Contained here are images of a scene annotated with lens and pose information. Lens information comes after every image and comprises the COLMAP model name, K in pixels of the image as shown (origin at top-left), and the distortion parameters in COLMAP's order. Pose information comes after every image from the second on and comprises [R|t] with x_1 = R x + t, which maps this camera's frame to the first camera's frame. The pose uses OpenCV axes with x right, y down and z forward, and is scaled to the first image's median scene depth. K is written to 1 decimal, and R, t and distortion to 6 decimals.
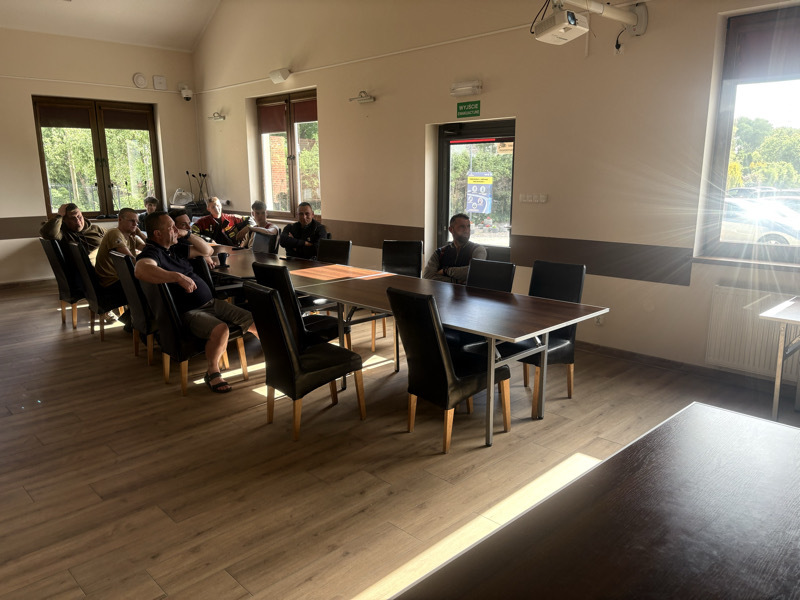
lens RADIAL K [[608.3, 0, 381.3], [0, 608.3, 299.6], [0, 0, 1]] dist [0.045752, -0.048635]
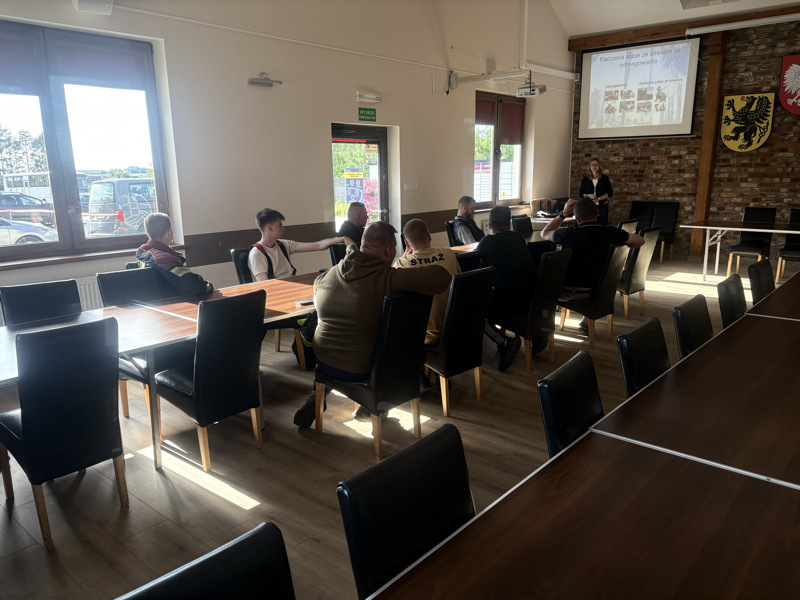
lens RADIAL K [[608.3, 0, 397.8], [0, 608.3, 305.9], [0, 0, 1]] dist [0.045752, -0.048635]
pose [[-0.115113, -0.209537, 0.971001, -1.112571], [0.218222, 0.948286, 0.230505, -0.221854], [-0.969086, 0.238428, -0.063435, 1.120040]]
